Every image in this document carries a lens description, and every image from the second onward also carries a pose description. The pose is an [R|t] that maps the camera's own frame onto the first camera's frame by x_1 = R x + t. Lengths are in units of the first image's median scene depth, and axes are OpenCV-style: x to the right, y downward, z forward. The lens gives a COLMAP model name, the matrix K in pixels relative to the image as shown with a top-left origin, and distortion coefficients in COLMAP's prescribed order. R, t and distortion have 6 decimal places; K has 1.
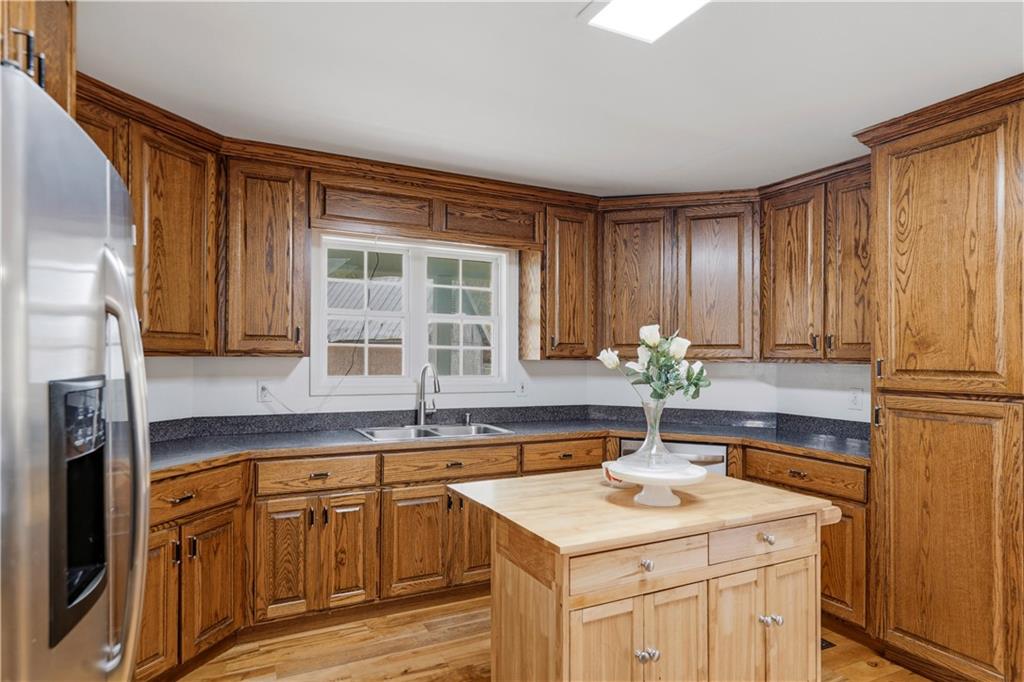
lens RADIAL K [[576.8, 0, 506.6], [0, 576.8, 354.0], [0, 0, 1]] dist [0.005134, 0.002122]
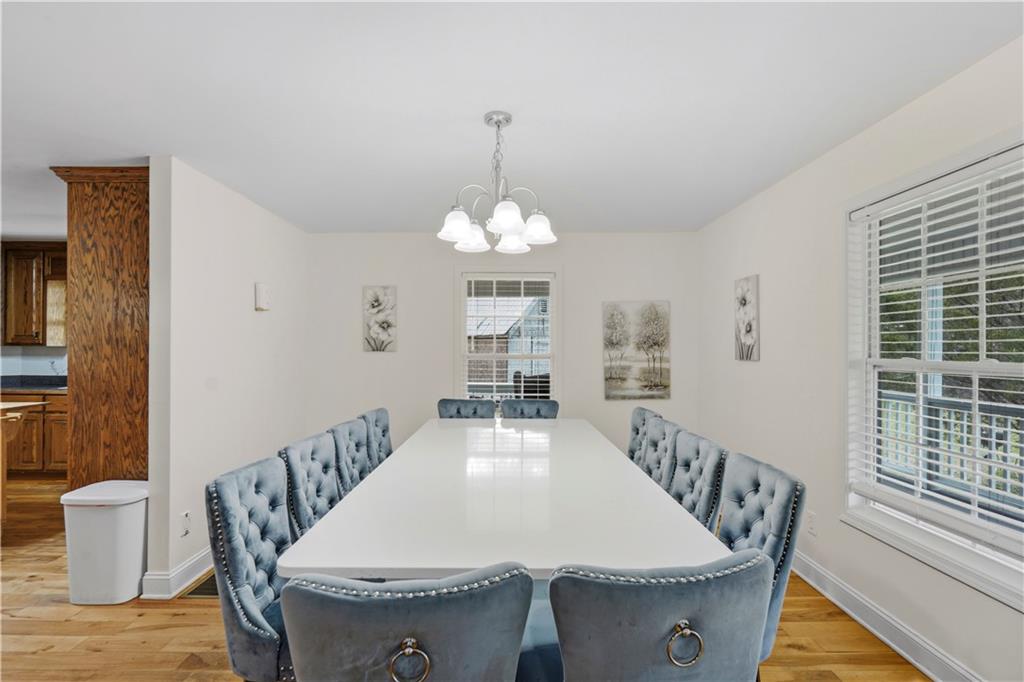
lens RADIAL K [[479.7, 0, 516.9], [0, 479.7, 348.3], [0, 0, 1]] dist [-0.002460, 0.000111]
pose [[0.901283, -0.001019, -0.433230, 1.915986], [0.001999, 0.999996, 0.001807, 0.013528], [0.433226, -0.002494, 0.901282, 0.236667]]
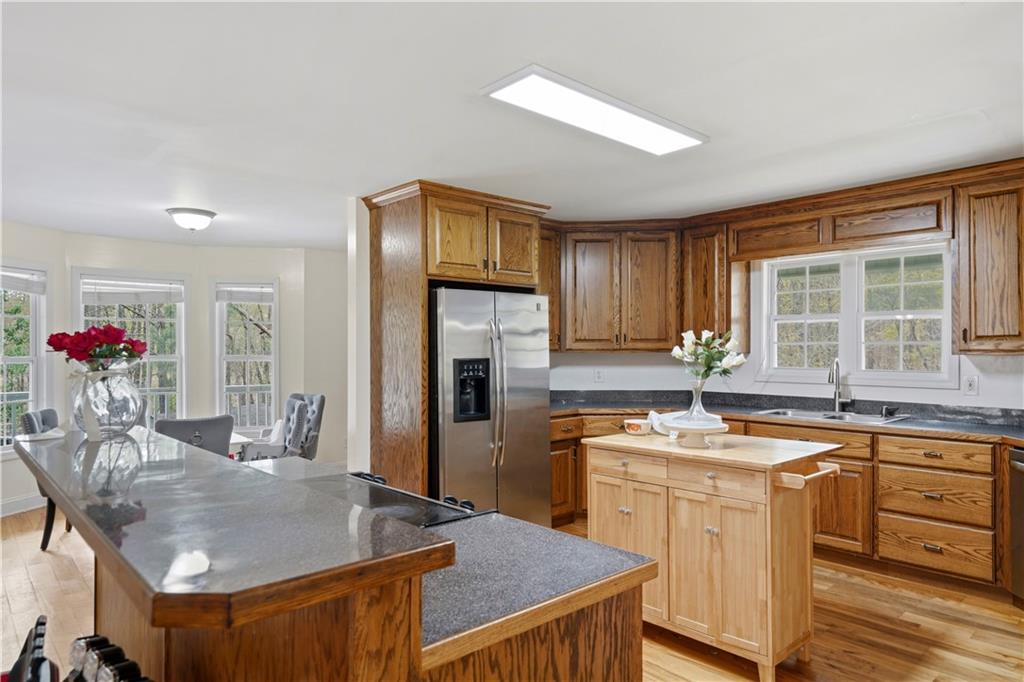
lens RADIAL K [[629.9, 0, 506.4], [0, 629.9, 351.2], [0, 0, 1]] dist [0.000899, -0.001221]
pose [[0.266372, -0.006831, -0.963846, 1.081391], [0.007119, 0.999962, -0.005120, 0.005968], [0.963844, -0.005498, 0.266411, 0.045715]]
